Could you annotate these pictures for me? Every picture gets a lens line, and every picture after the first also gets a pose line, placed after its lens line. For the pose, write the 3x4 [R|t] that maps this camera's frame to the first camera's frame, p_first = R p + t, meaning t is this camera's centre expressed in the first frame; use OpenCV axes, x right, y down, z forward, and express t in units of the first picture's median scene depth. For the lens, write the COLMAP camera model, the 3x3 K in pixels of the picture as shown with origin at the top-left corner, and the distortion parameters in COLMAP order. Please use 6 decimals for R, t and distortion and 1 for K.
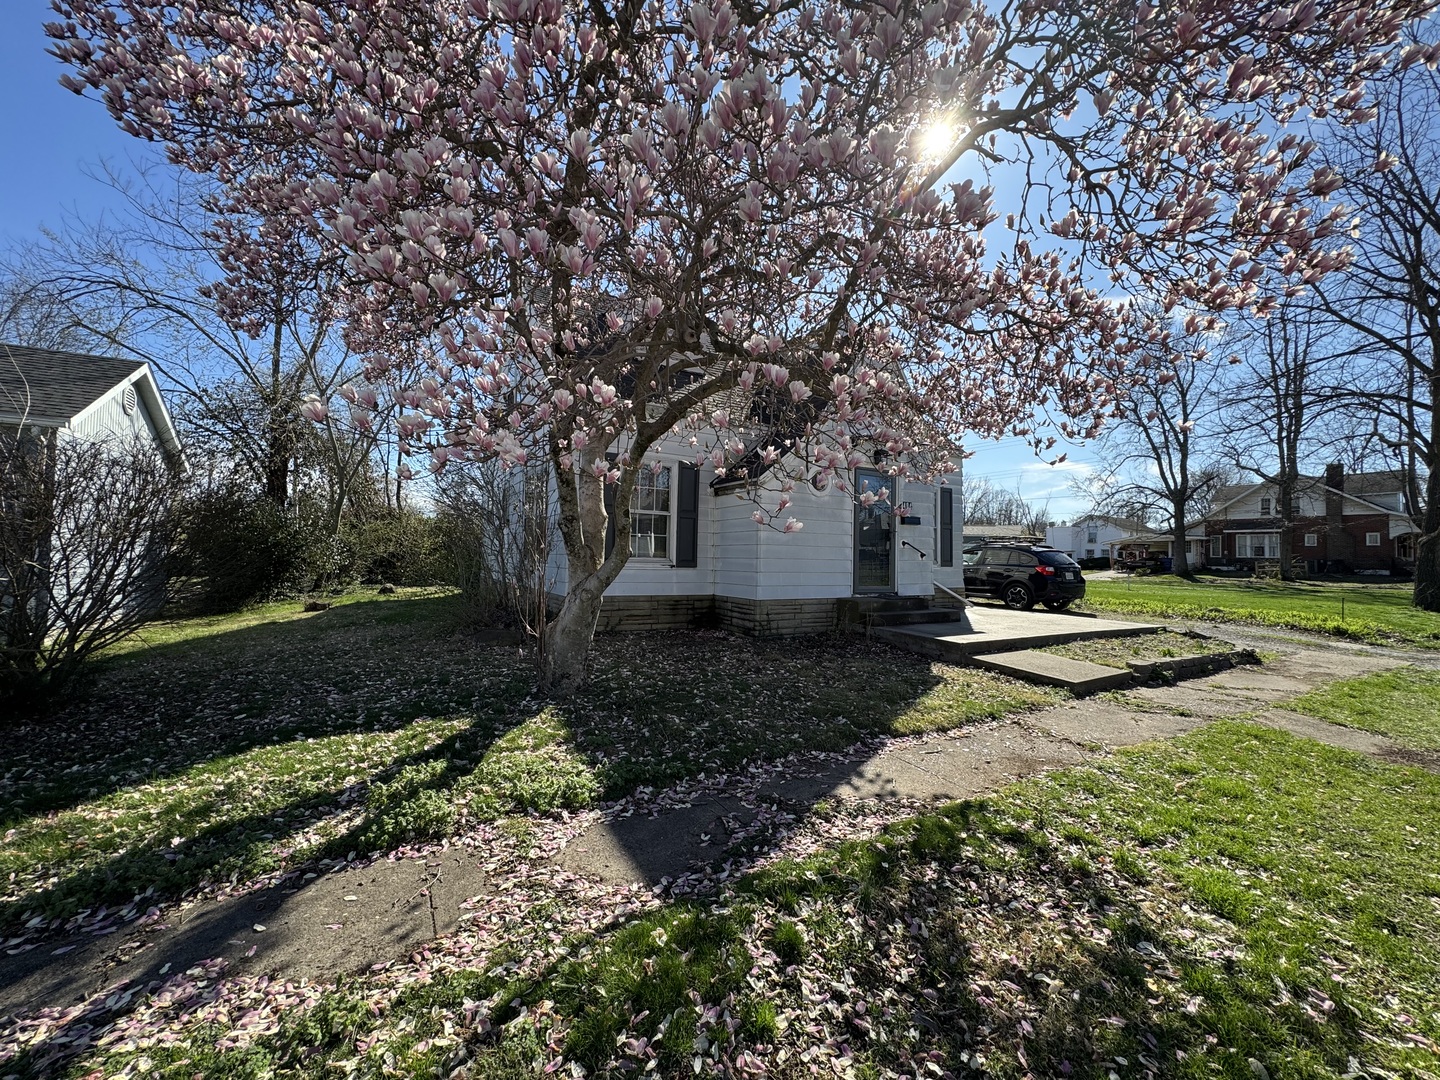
lens RADIAL K [[577.4, 0, 722.2], [0, 577.4, 542.4], [0, 0, 1]] dist [0.002196, 0.000719]
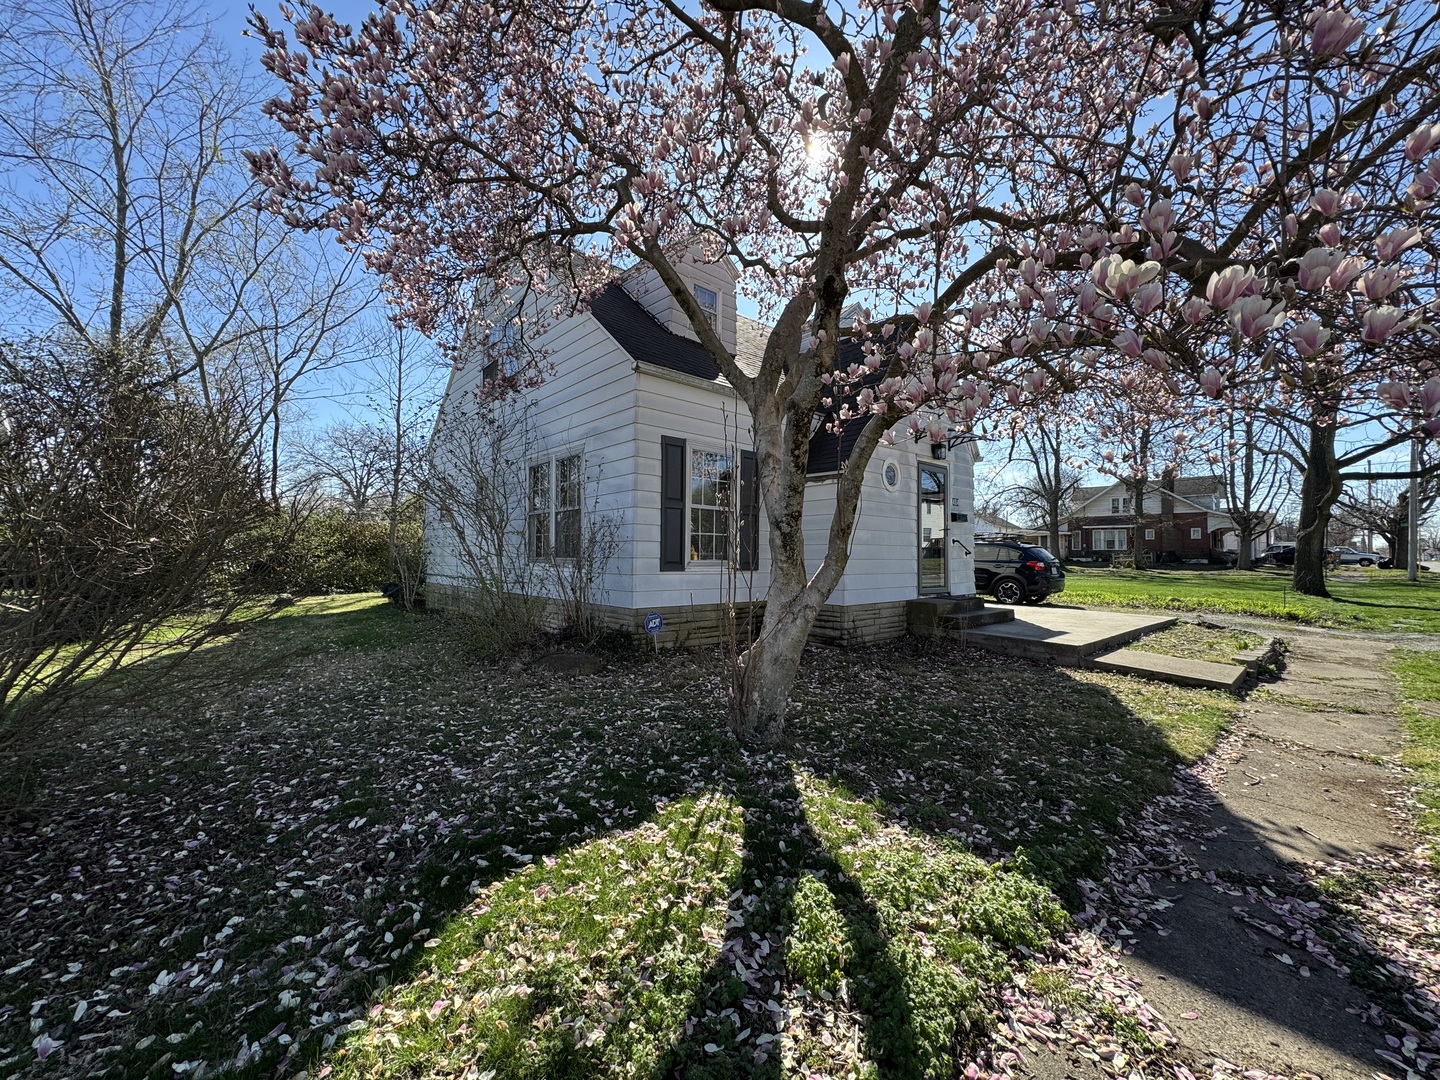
lens RADIAL K [[577.4, 0, 719.1], [0, 577.4, 538.7], [0, 0, 1]] dist [0.002196, 0.000719]
pose [[0.978174, -0.007323, 0.207657, -0.256473], [0.007591, 0.999971, -0.000494, -0.004688], [-0.207647, 0.002060, 0.978202, 0.131398]]
